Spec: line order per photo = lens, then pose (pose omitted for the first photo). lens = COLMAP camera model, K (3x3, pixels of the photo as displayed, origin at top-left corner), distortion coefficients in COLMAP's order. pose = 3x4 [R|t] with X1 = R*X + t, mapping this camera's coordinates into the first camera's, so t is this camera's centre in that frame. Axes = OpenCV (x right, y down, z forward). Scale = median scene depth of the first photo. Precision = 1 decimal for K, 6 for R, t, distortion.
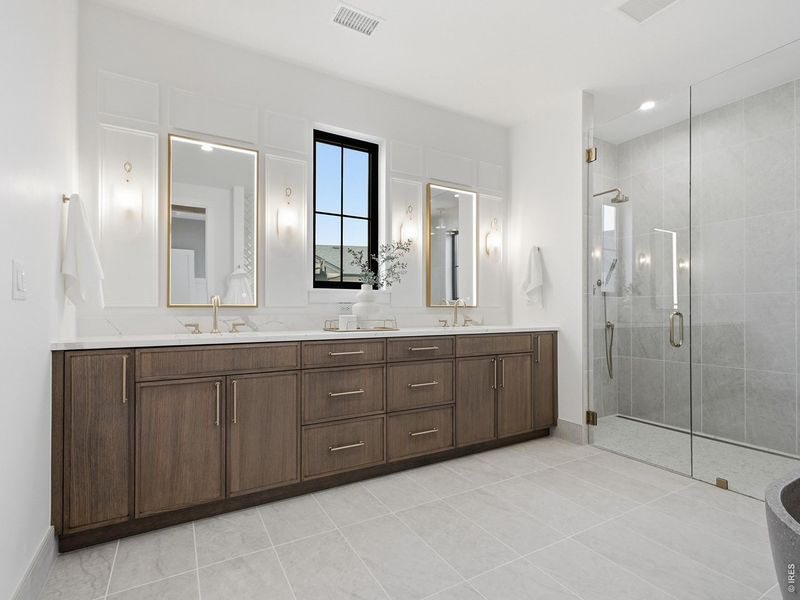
lens RADIAL K [[395.2, 0, 402.5], [0, 395.2, 297.5], [0, 0, 1]] dist [0.000717, -0.000358]
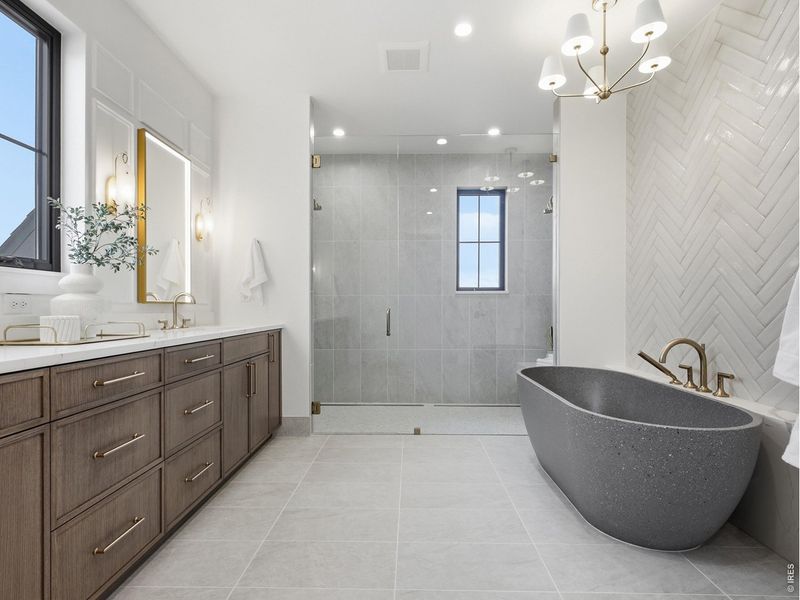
lens RADIAL K [[399.2, 0, 401.0], [0, 399.2, 299.1], [0, 0, 1]] dist [0.000492, 0.000459]
pose [[0.526022, 0.016183, 0.850317, -0.319123], [-0.022083, 0.999742, -0.005365, 0.011722], [-0.850184, -0.015956, 0.526244, 0.241150]]
